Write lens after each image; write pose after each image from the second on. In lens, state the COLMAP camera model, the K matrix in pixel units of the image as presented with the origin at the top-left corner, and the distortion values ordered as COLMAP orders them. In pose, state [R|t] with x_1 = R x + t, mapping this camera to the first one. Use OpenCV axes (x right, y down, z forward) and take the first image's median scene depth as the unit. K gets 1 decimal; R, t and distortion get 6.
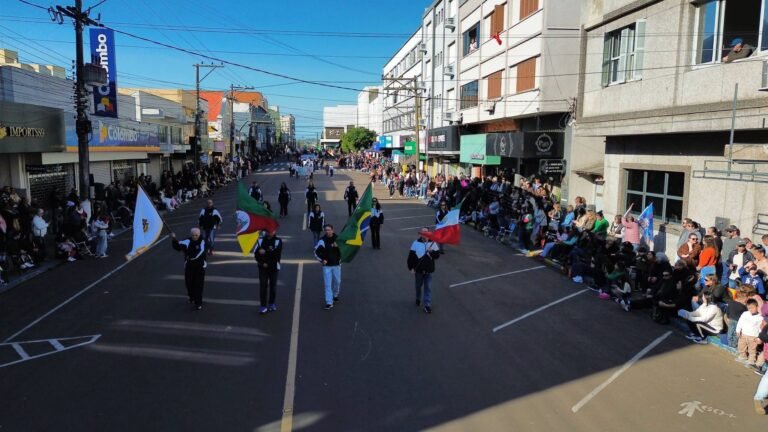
lens RADIAL K [[543.5, 0, 387.5], [0, 543.5, 215.7], [0, 0, 1]] dist [0.100397, -0.109266]
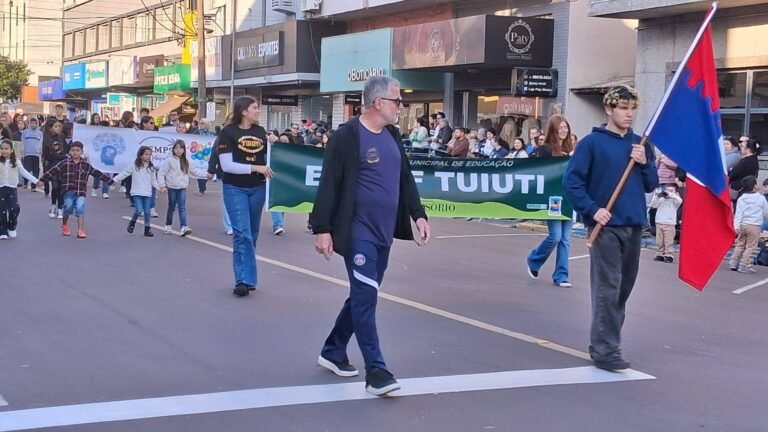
lens RADIAL K [[1314.2, 0, 386.5], [0, 1314.2, 213.1], [0, 0, 1]] dist [0.090098, 0.089334]
pose [[0.959121, 0.012304, 0.282728, -0.169782], [0.006049, 0.997935, -0.063951, 0.101800], [-0.282931, 0.063047, 0.957066, -0.156449]]
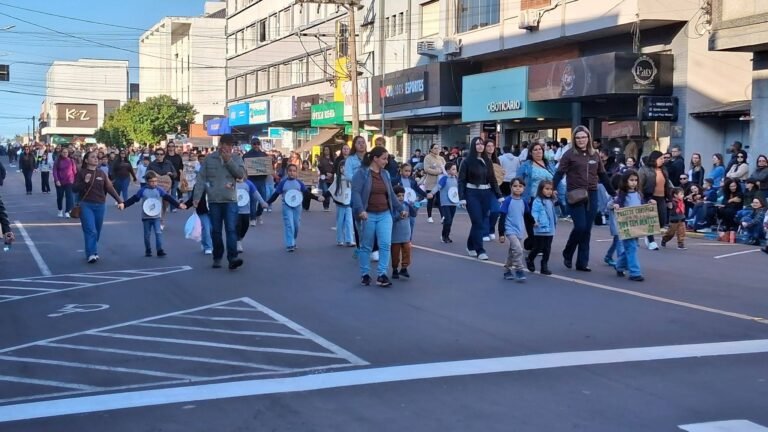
lens RADIAL K [[1133.2, 0, 385.4], [0, 1133.2, 213.0], [0, 0, 1]] dist [0.092118, 0.102643]
pose [[0.980027, -0.002045, 0.198854, -0.222512], [0.017610, 0.996912, -0.076533, 0.105048], [-0.198083, 0.078506, 0.977036, -0.171310]]
